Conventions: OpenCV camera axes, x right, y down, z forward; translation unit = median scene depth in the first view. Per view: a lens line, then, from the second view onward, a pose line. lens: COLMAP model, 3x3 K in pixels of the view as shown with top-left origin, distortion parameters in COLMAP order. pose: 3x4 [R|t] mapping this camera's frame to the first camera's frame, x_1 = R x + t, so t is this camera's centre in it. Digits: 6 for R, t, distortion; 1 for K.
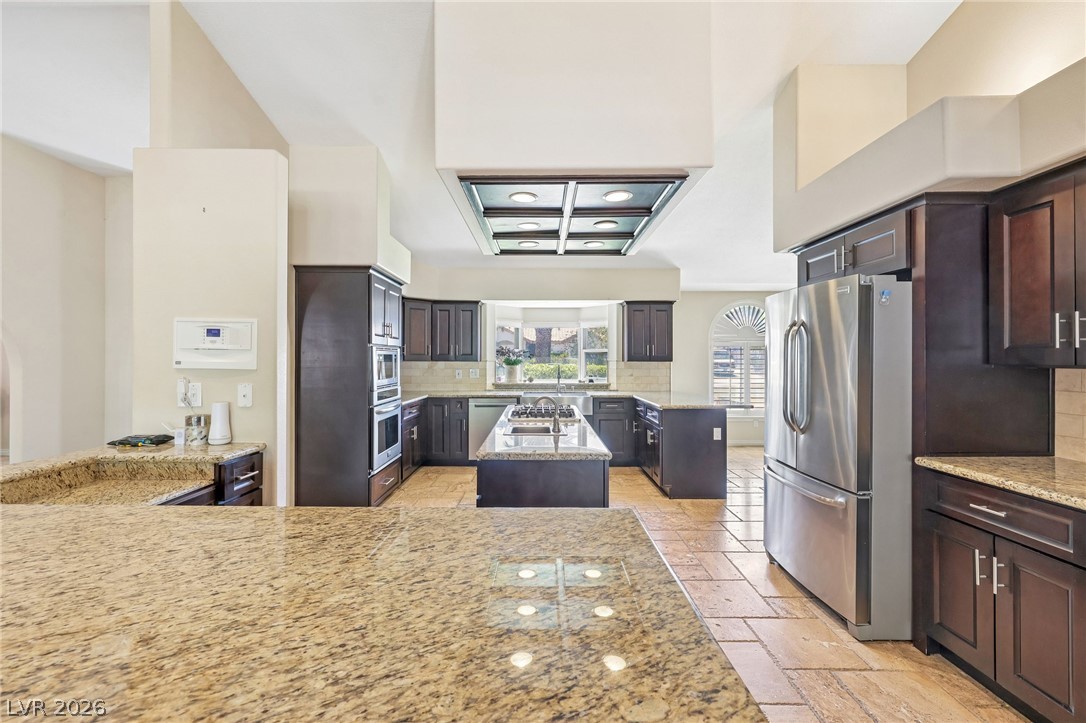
lens RADIAL K [[465.0, 0, 540.1], [0, 465.0, 360.2], [0, 0, 1]] dist [0.001054, 0.000078]
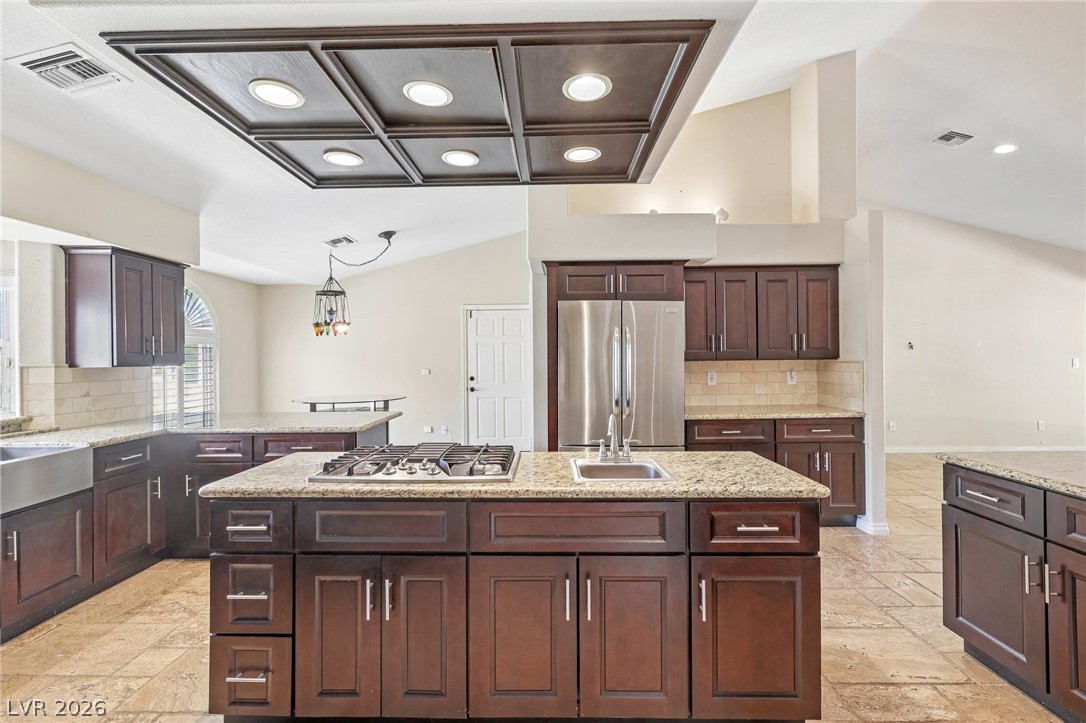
lens RADIAL K [[478.2, 0, 542.2], [0, 478.2, 353.3], [0, 0, 1]] dist [0.001863, 0.000592]
pose [[0.016227, 0.006749, 0.999846, -0.331402], [0.013504, 0.999885, -0.006968, -0.002727], [-0.999777, 0.013615, 0.016134, 0.522775]]
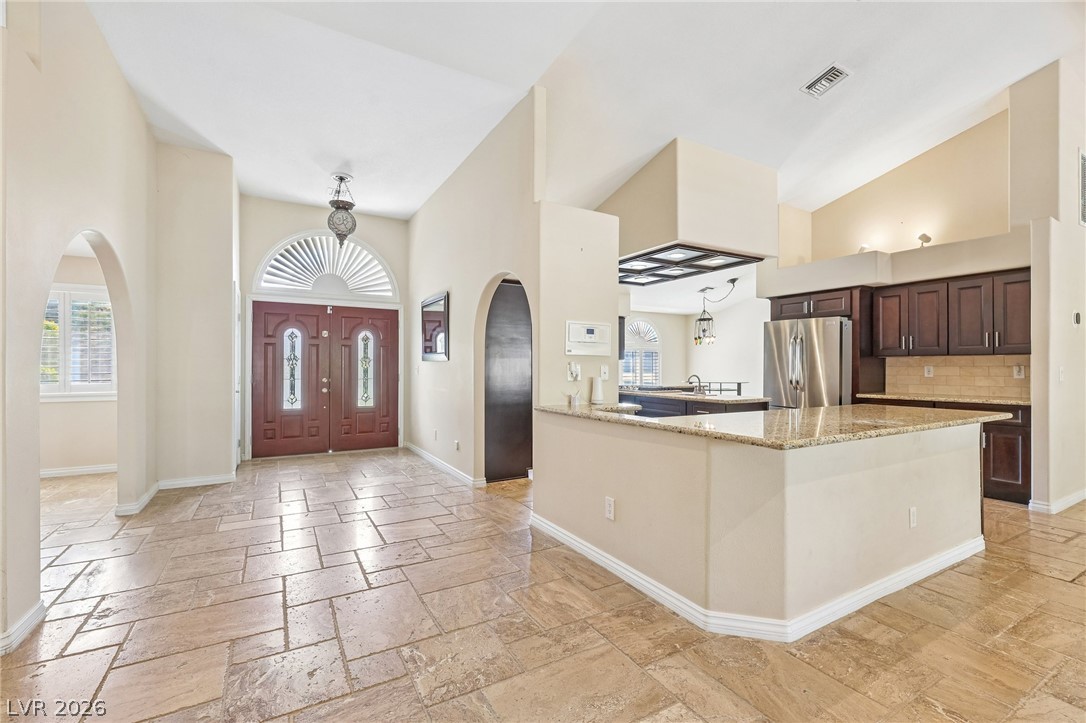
lens RADIAL K [[469.4, 0, 543.0], [0, 469.4, 361.5], [0, 0, 1]] dist [0.000586, 0.000033]
pose [[0.863292, 0.003026, 0.504696, -0.646502], [0.003340, 0.999926, -0.011708, 0.022728], [-0.504694, 0.011793, 0.863218, -0.099909]]
